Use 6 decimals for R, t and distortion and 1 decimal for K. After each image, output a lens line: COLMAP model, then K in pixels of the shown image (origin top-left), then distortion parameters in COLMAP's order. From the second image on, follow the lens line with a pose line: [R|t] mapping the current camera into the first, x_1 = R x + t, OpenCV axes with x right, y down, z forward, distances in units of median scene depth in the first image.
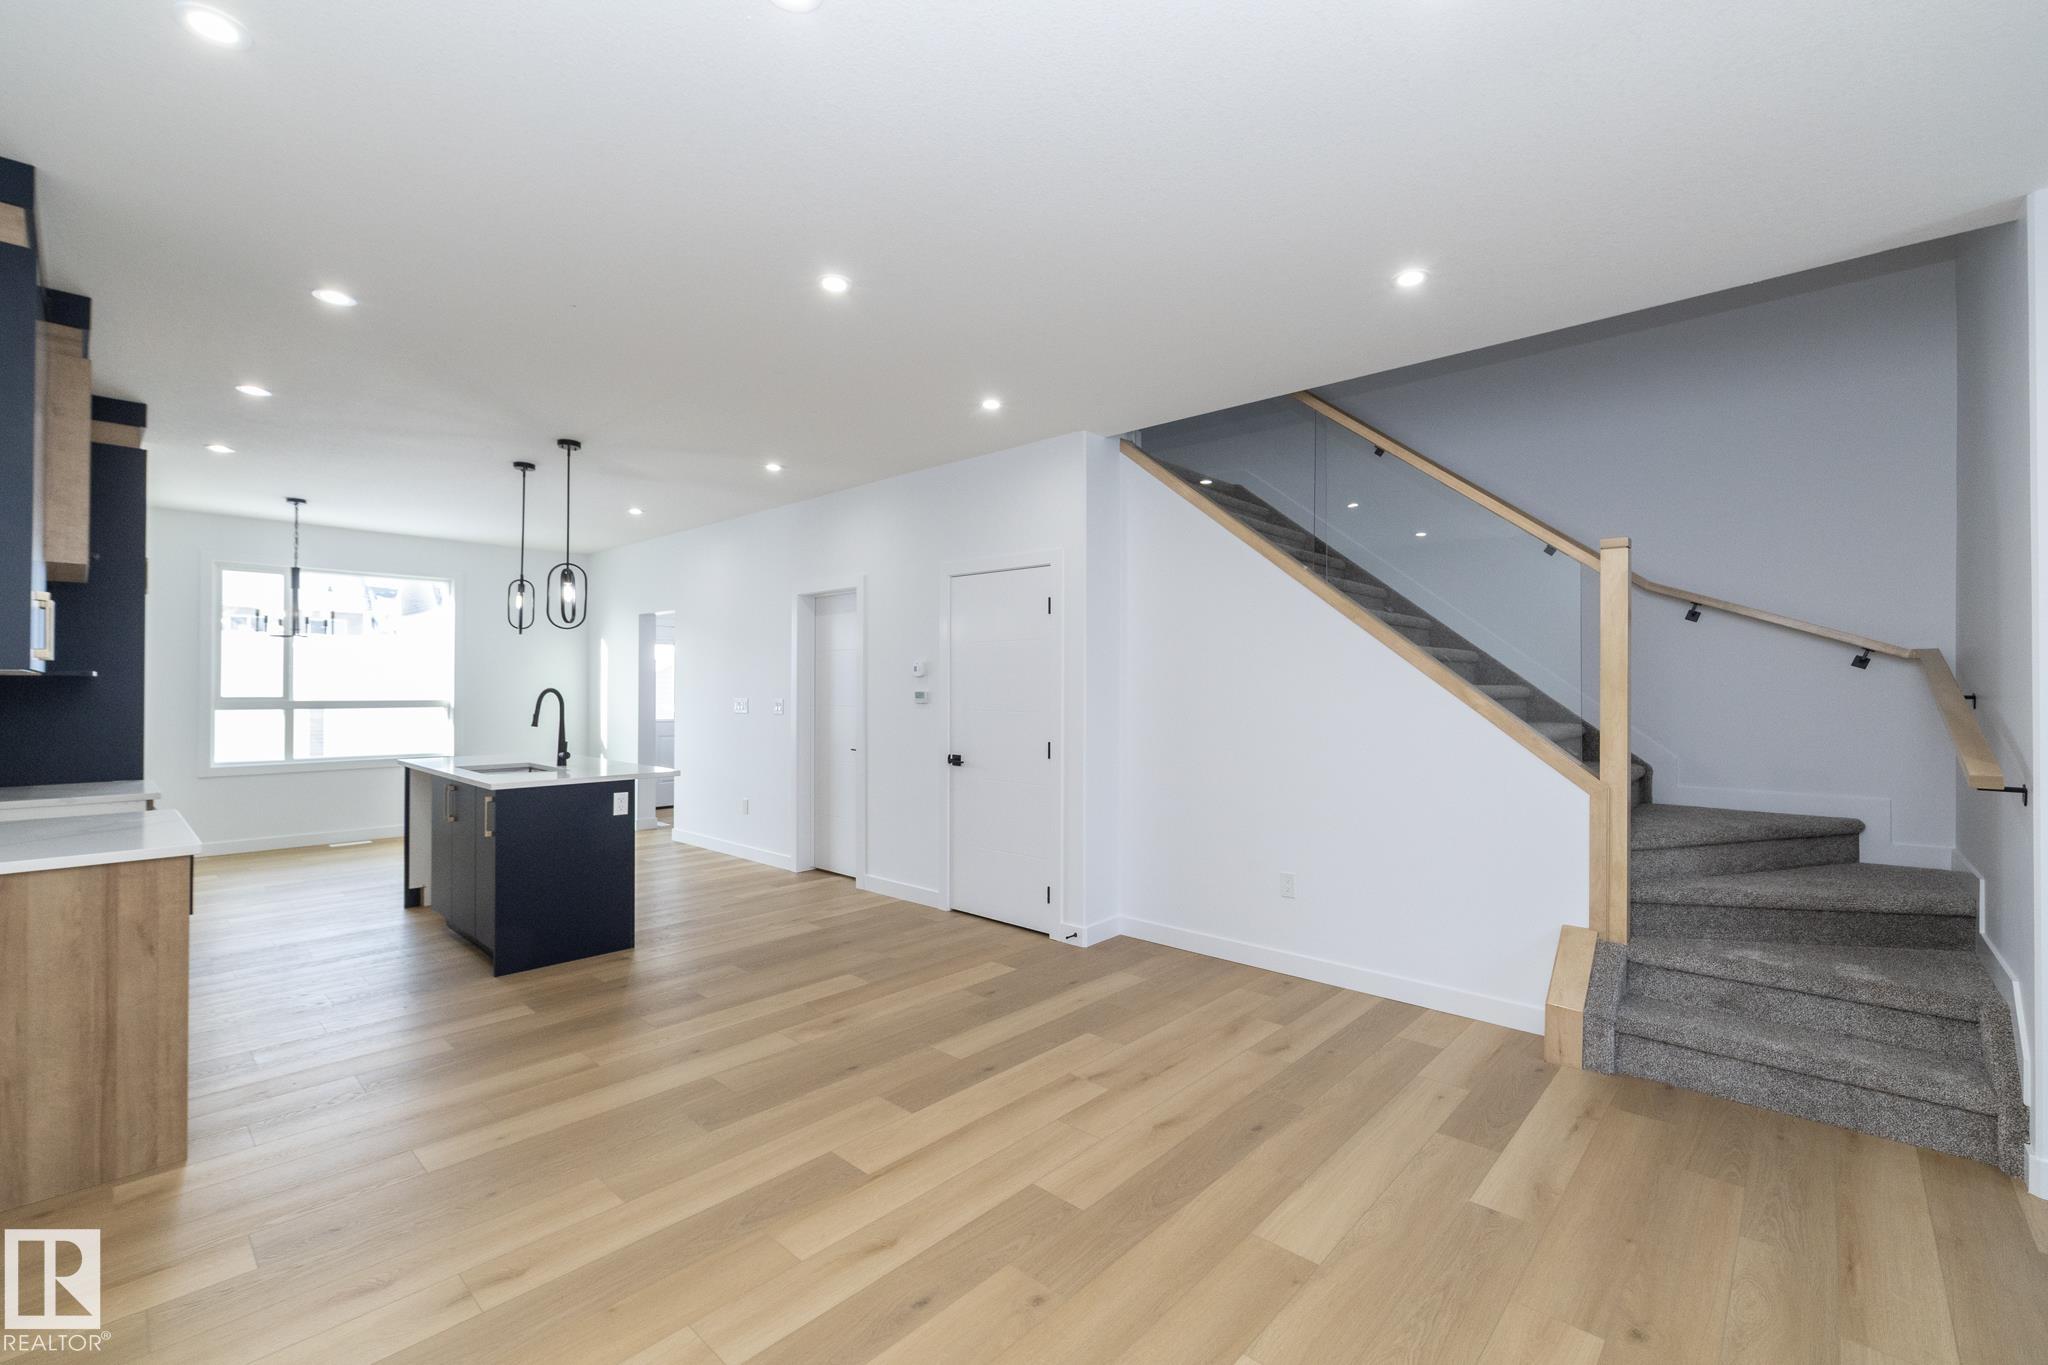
lens RADIAL K [[864.7, 0, 1027.2], [0, 864.7, 671.7], [0, 0, 1]] dist [-0.001951, -0.000419]
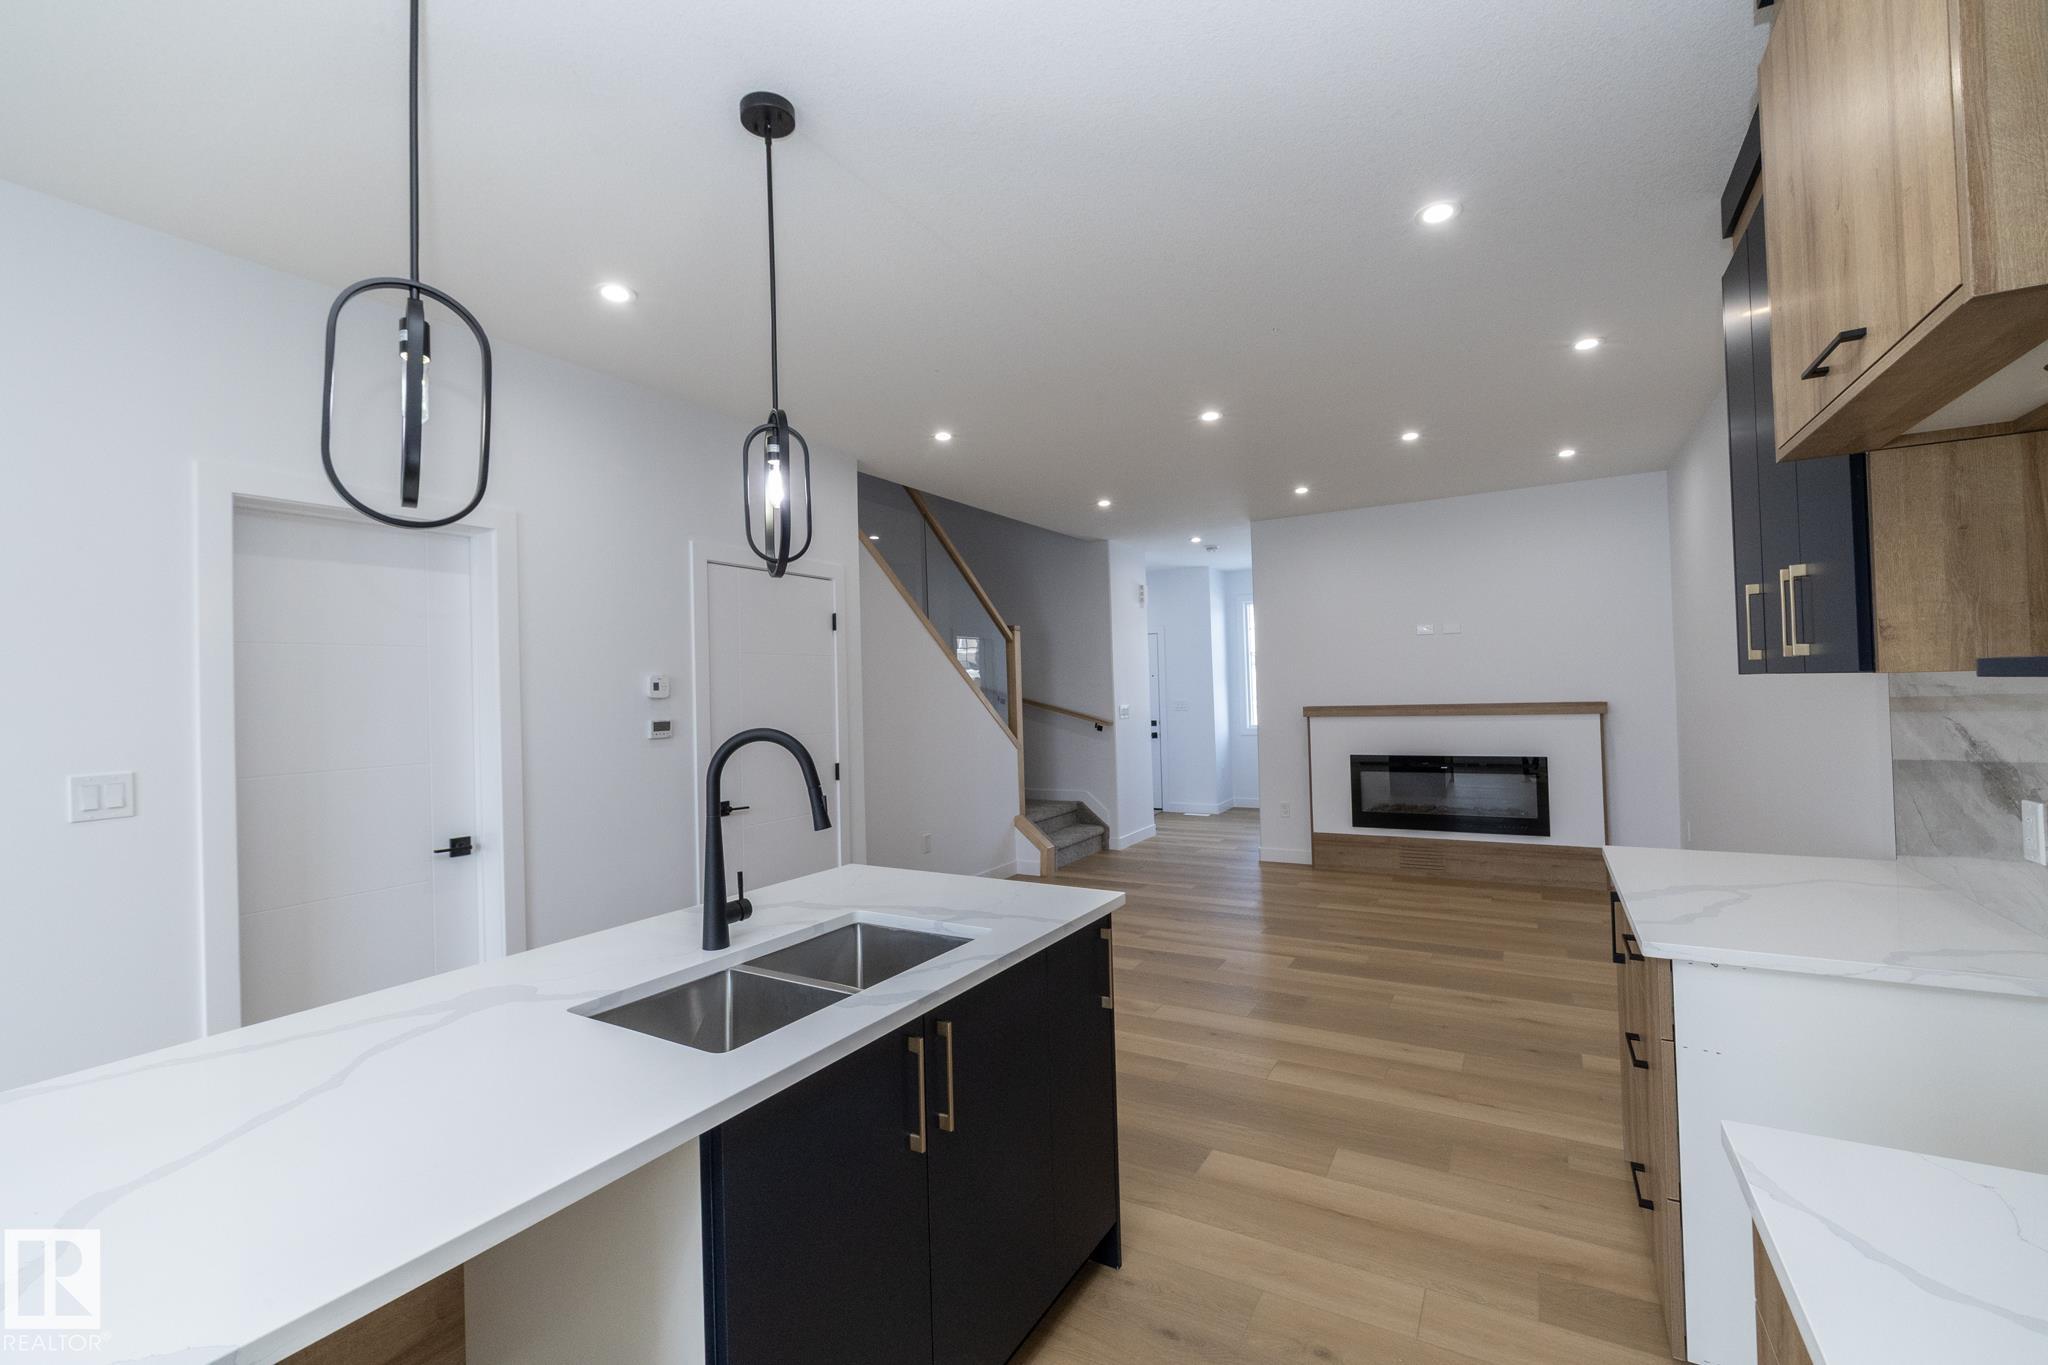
lens RADIAL K [[864.7, 0, 1027.4], [0, 864.7, 677.5], [0, 0, 1]] dist [-0.001951, -0.000419]
pose [[-0.207236, 0.018470, 0.978117, -1.499556], [0.010128, 0.999809, -0.016734, 0.006739], [-0.978239, 0.006438, -0.207383, 1.545979]]
